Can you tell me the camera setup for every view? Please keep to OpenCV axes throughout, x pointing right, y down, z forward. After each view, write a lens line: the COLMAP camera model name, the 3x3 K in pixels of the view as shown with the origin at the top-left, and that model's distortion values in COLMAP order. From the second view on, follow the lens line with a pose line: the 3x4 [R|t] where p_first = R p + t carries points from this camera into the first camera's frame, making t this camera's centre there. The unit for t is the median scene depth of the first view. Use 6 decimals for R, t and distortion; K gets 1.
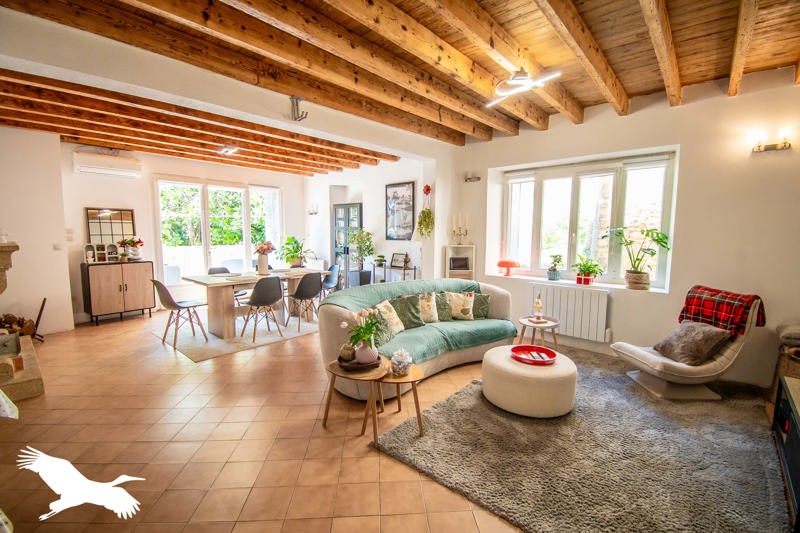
lens RADIAL K [[359.1, 0, 393.2], [0, 359.1, 261.9], [0, 0, 1]] dist [0.001689, -0.015805]
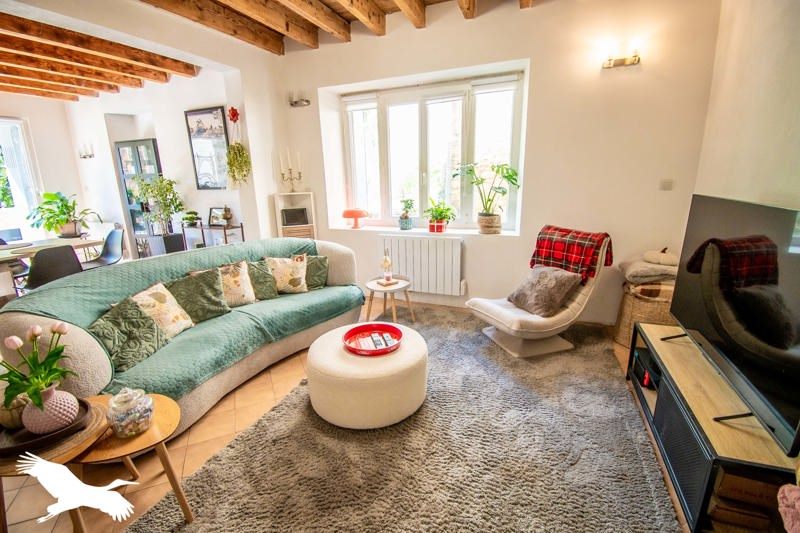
lens RADIAL K [[359.1, 0, 405.6], [0, 359.1, 261.1], [0, 0, 1]] dist [0.001689, -0.015805]
pose [[0.926771, -0.109433, 0.359332, 0.158696], [0.059610, 0.987346, 0.146950, -0.000338], [-0.370866, -0.114769, 0.921568, 0.246511]]
